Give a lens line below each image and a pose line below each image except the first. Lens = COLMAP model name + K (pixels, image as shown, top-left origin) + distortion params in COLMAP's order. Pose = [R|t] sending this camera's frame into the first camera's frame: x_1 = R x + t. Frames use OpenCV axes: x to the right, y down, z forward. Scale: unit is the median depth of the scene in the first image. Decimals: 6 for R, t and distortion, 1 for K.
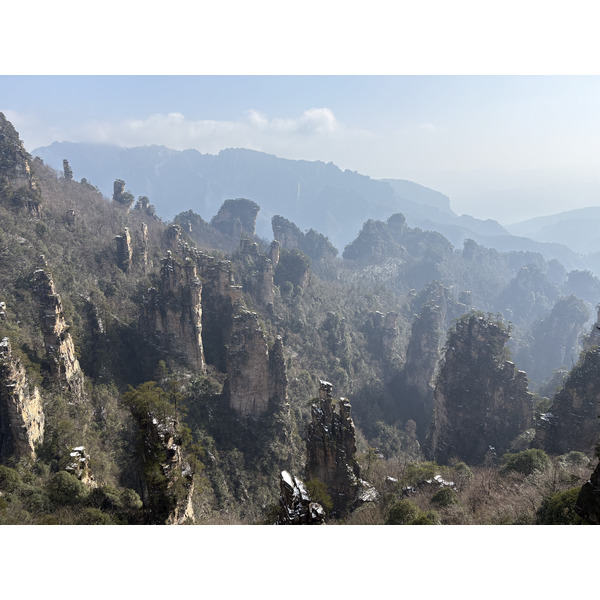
lens RADIAL K [[448.9, 0, 303.6], [0, 448.9, 303.4], [0, 0, 1]] dist [0.059768, -0.069232]
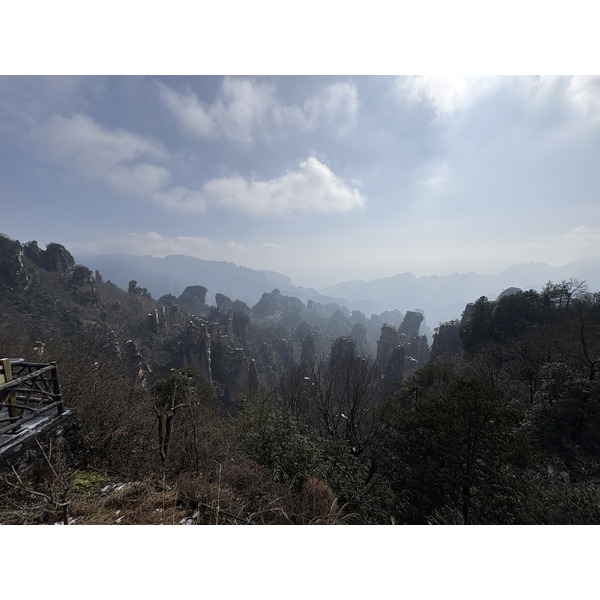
lens RADIAL K [[237.2, 0, 300.8], [0, 237.2, 300.3], [0, 0, 1]] dist [-0.000648, 0.000376]
pose [[0.934943, -0.058191, 0.349994, -0.137467], [0.104579, 0.987831, -0.115126, -0.027590], [-0.339035, 0.144238, 0.929651, -0.053638]]
